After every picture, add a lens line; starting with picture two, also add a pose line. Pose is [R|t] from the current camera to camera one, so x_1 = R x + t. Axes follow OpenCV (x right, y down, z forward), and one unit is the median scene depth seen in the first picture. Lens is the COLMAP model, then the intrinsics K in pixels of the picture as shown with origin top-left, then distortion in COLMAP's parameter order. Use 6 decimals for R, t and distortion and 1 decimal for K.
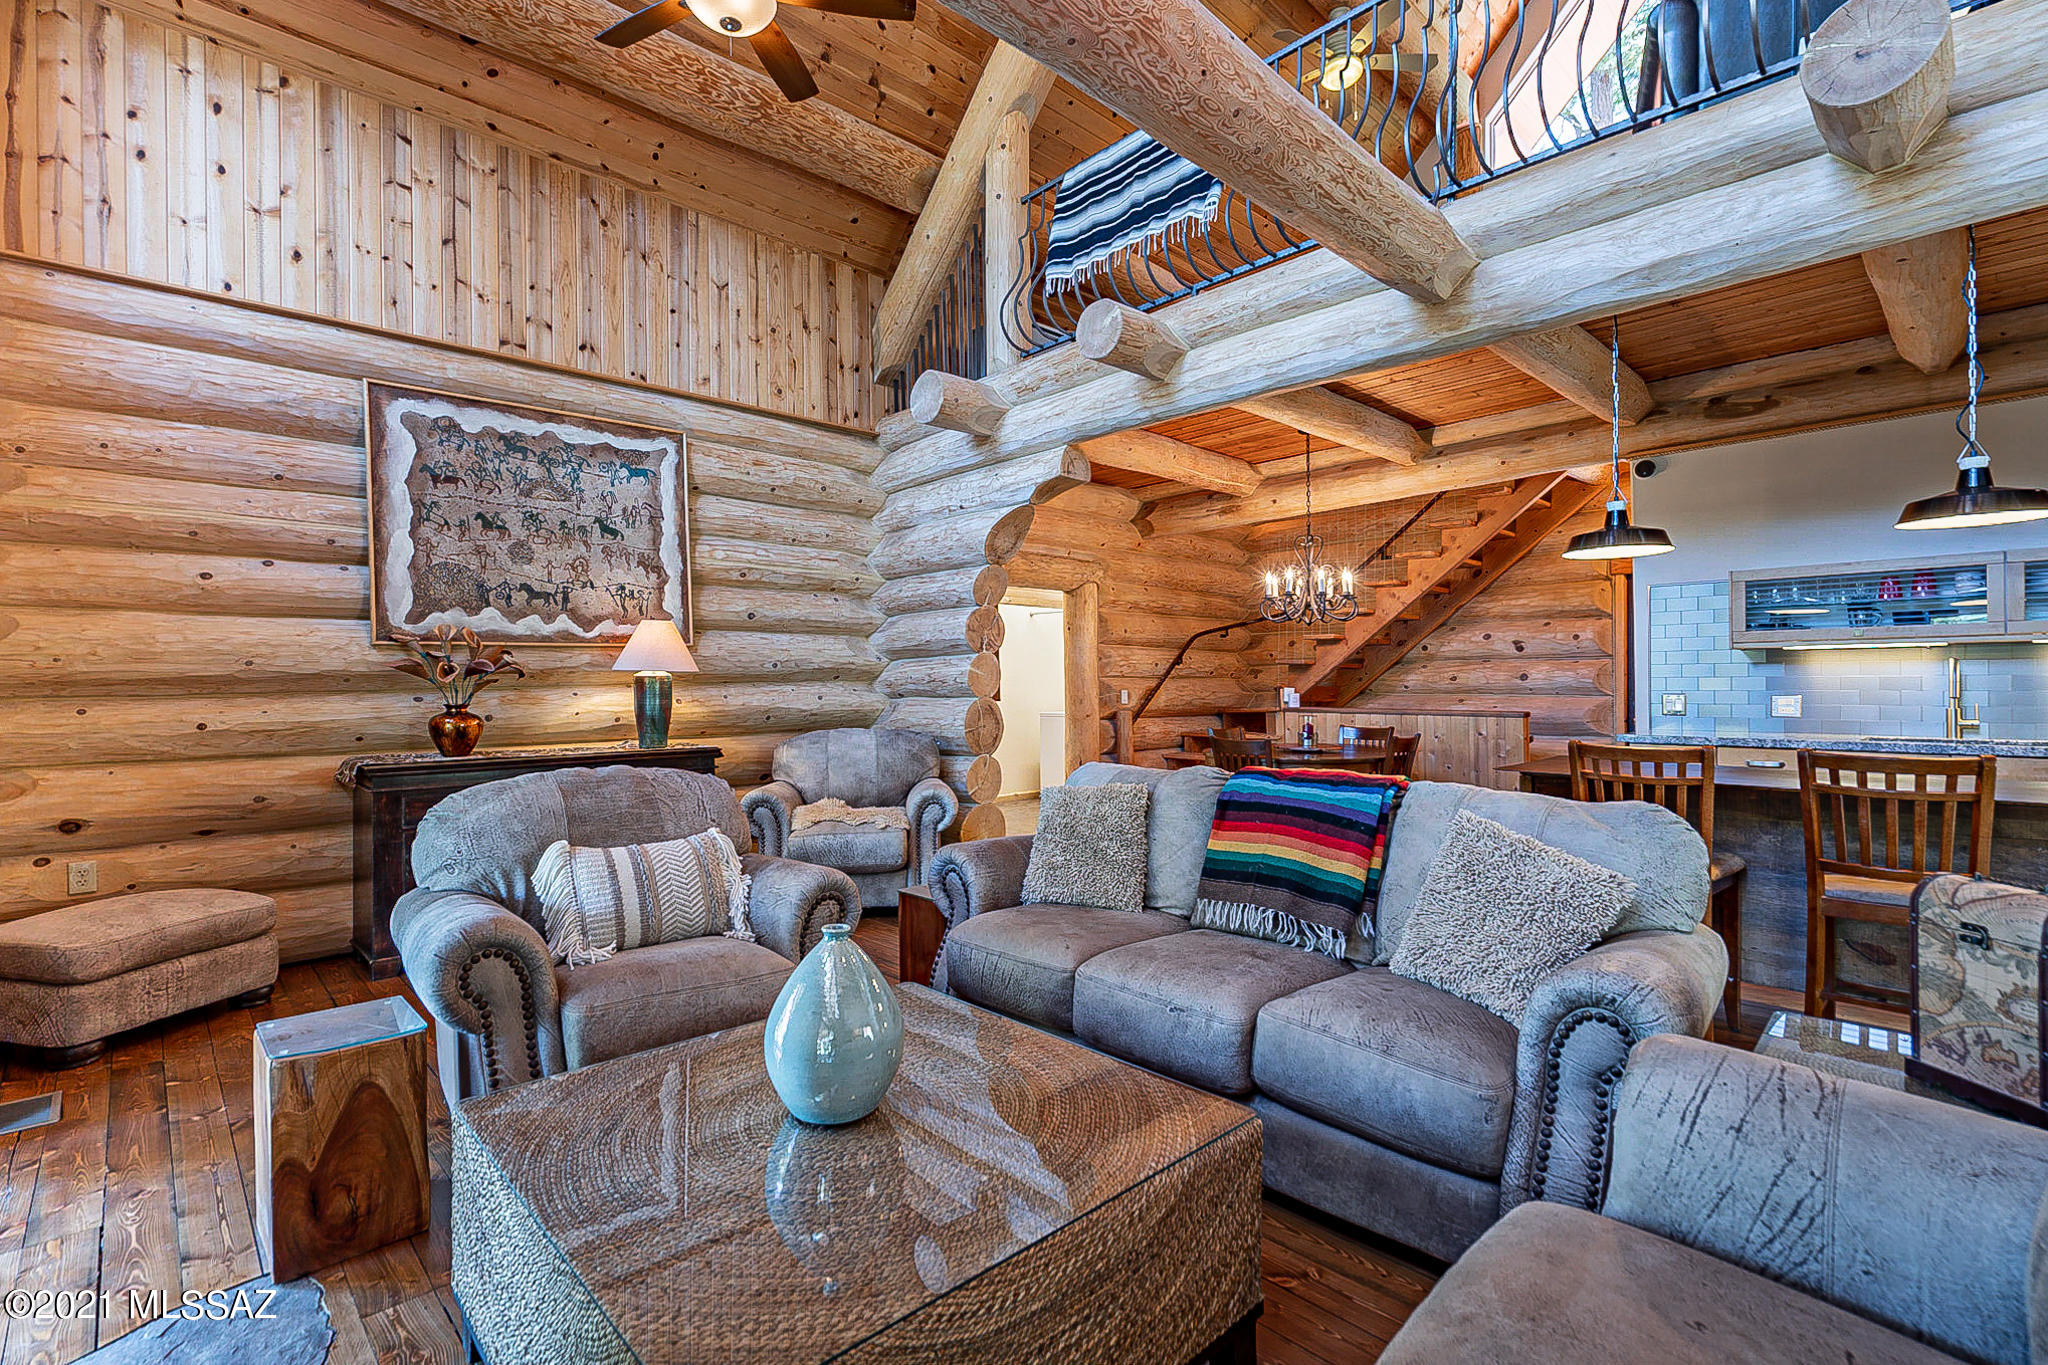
lens RADIAL K [[934.1, 0, 1028.8], [0, 934.1, 686.2], [0, 0, 1]] dist [-0.006931, 0.002545]
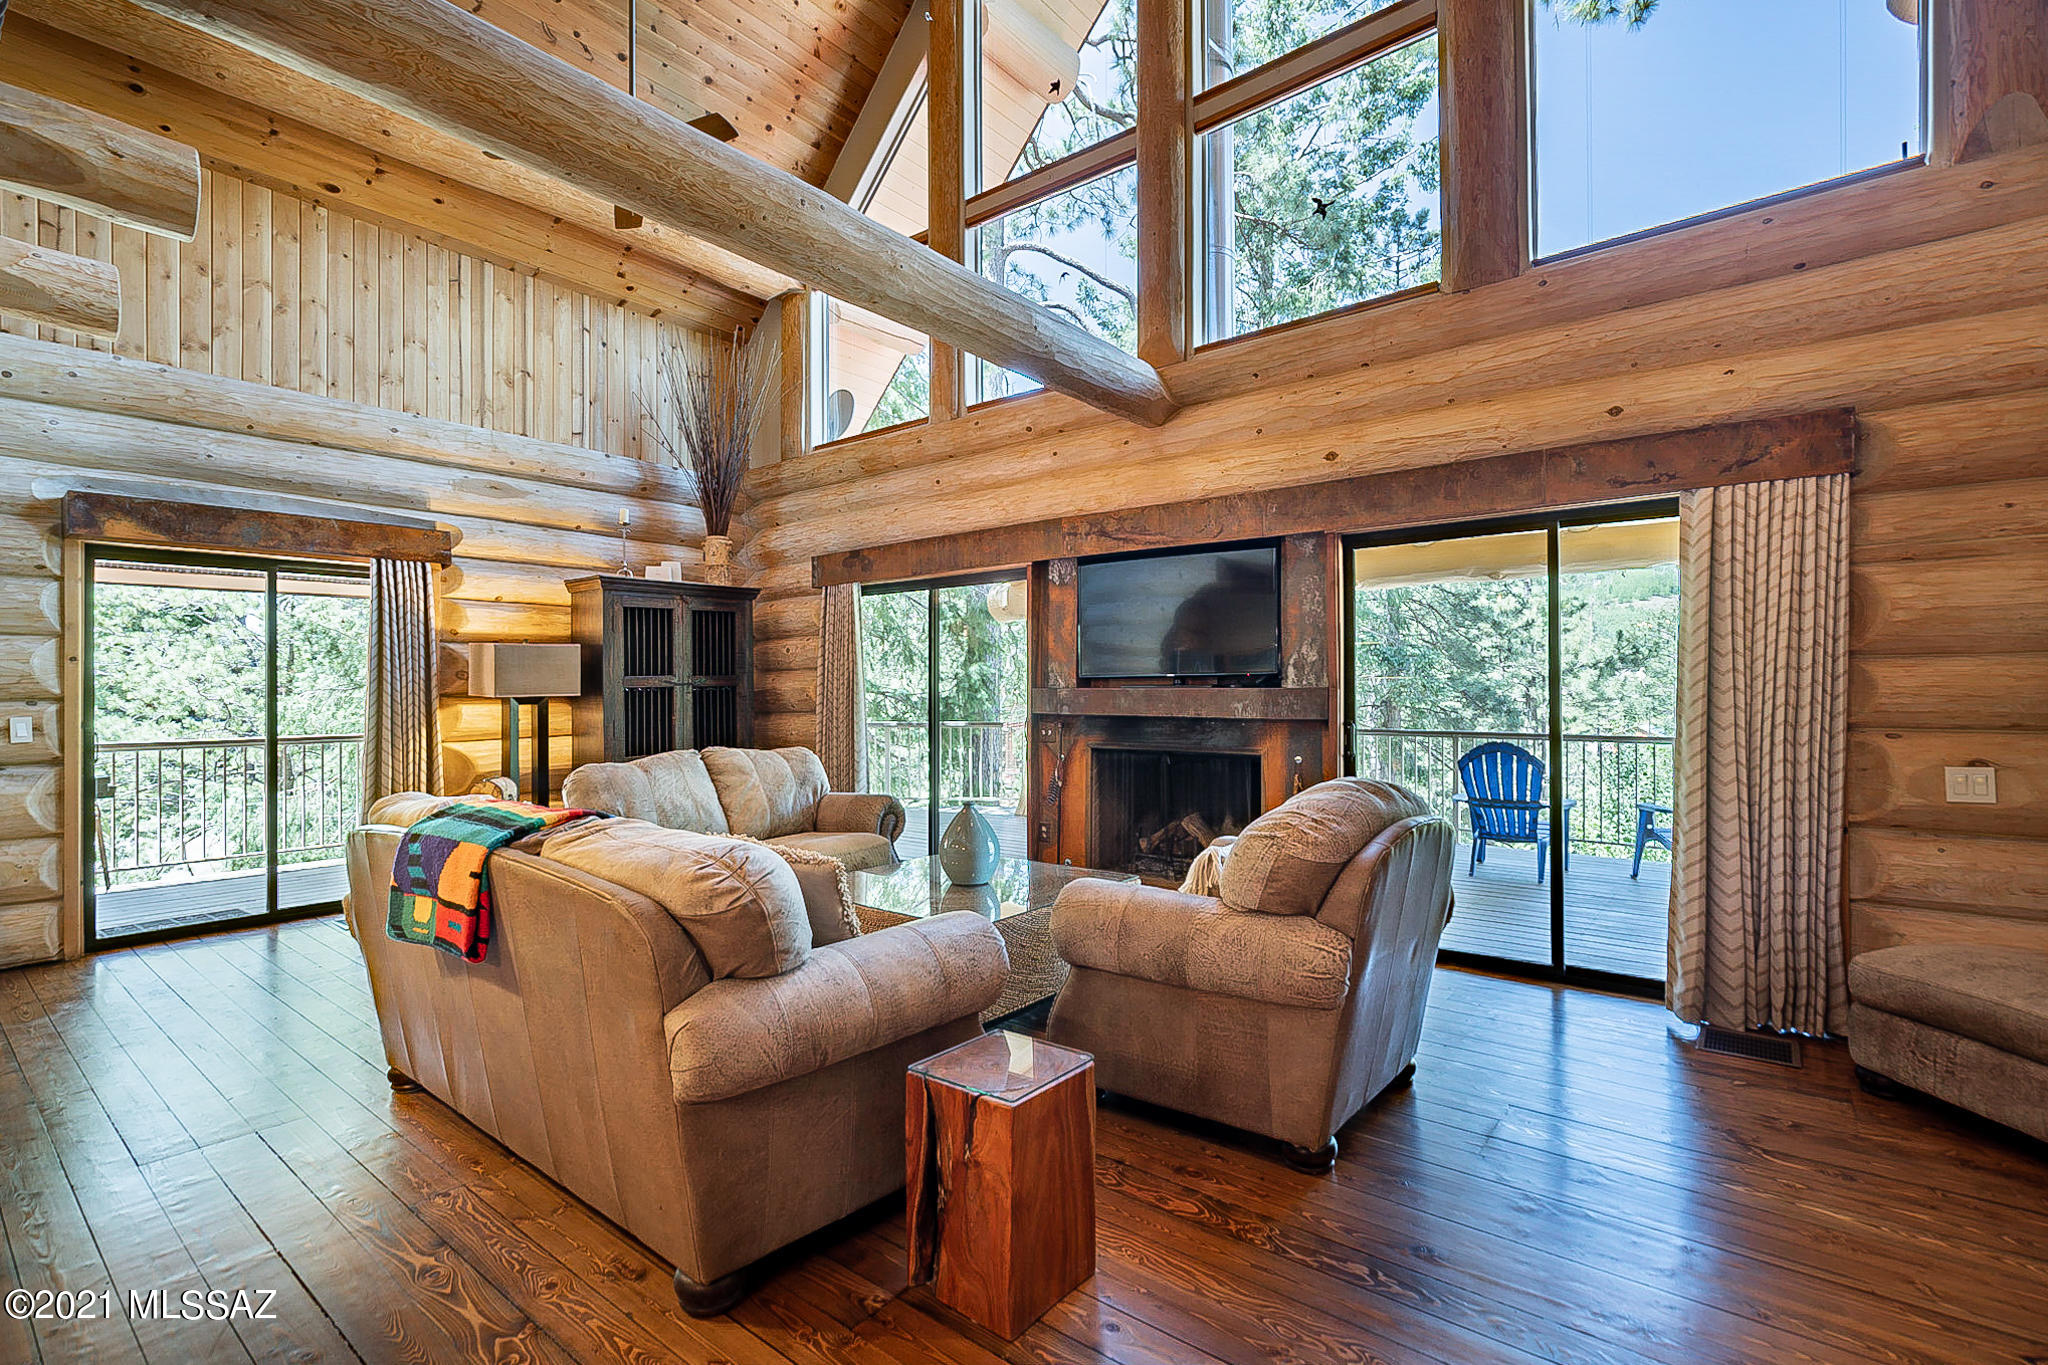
lens RADIAL K [[934.1, 0, 1027.6], [0, 934.1, 684.3], [0, 0, 1]] dist [-0.006931, 0.002545]
pose [[-0.990476, 0.011875, -0.137173, -0.027983], [0.011858, 0.999929, 0.000940, -0.007245], [0.137174, -0.000696, -0.990547, 1.109833]]
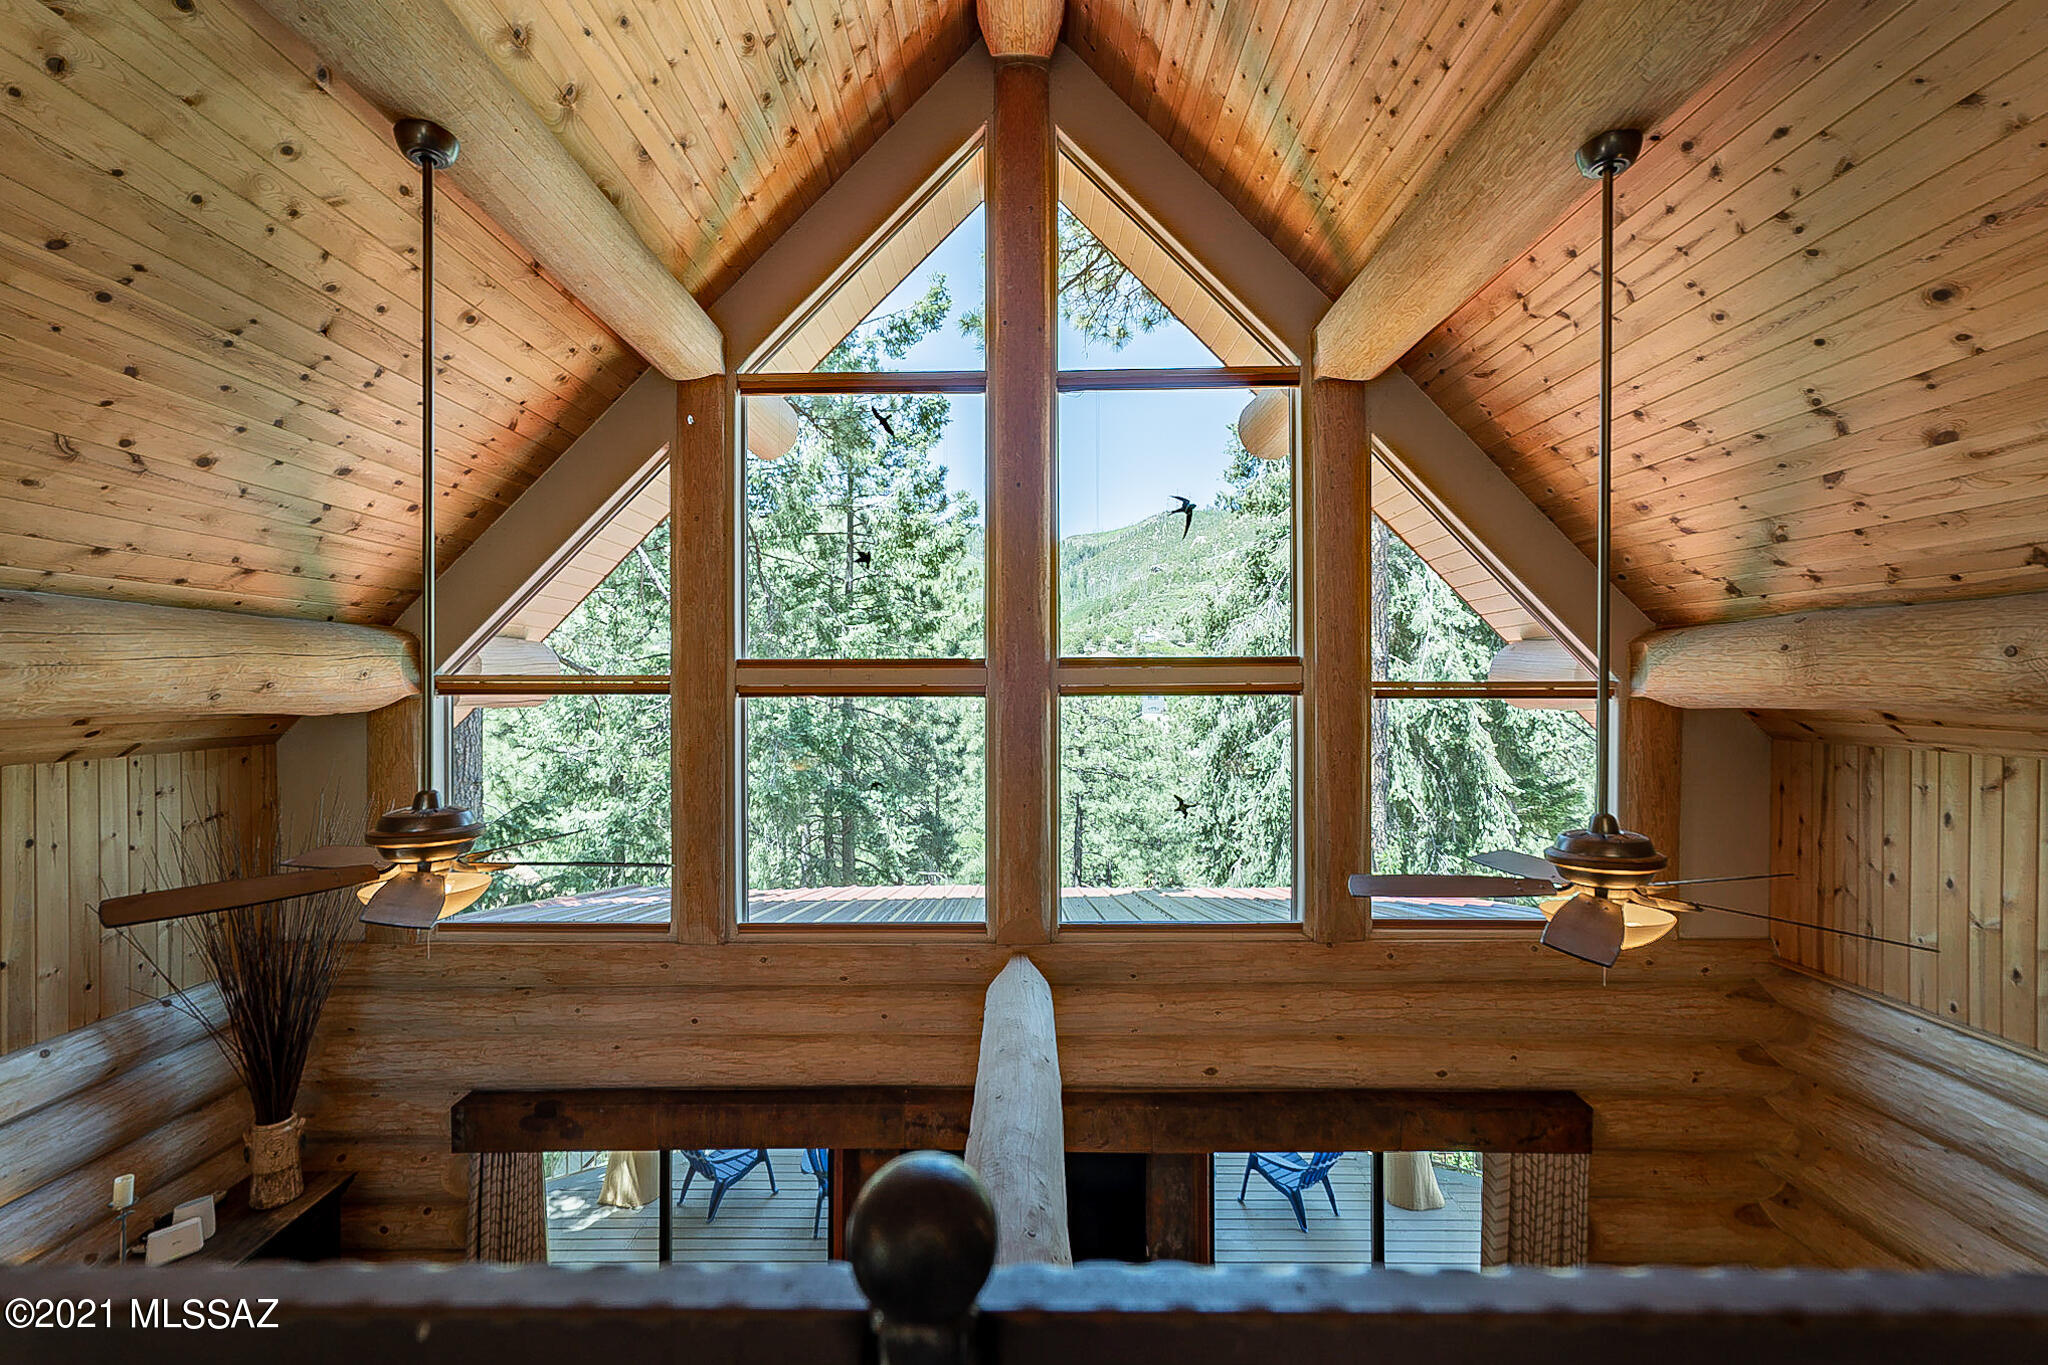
lens RADIAL K [[934.1, 0, 1020.7], [0, 934.1, 691.8], [0, 0, 1]] dist [-0.006931, 0.002545]
pose [[-0.688881, 0.010166, -0.724804, 0.369765], [-0.000490, 0.999895, 0.014490, -0.618328], [0.724875, 0.010337, -0.688803, 0.770648]]
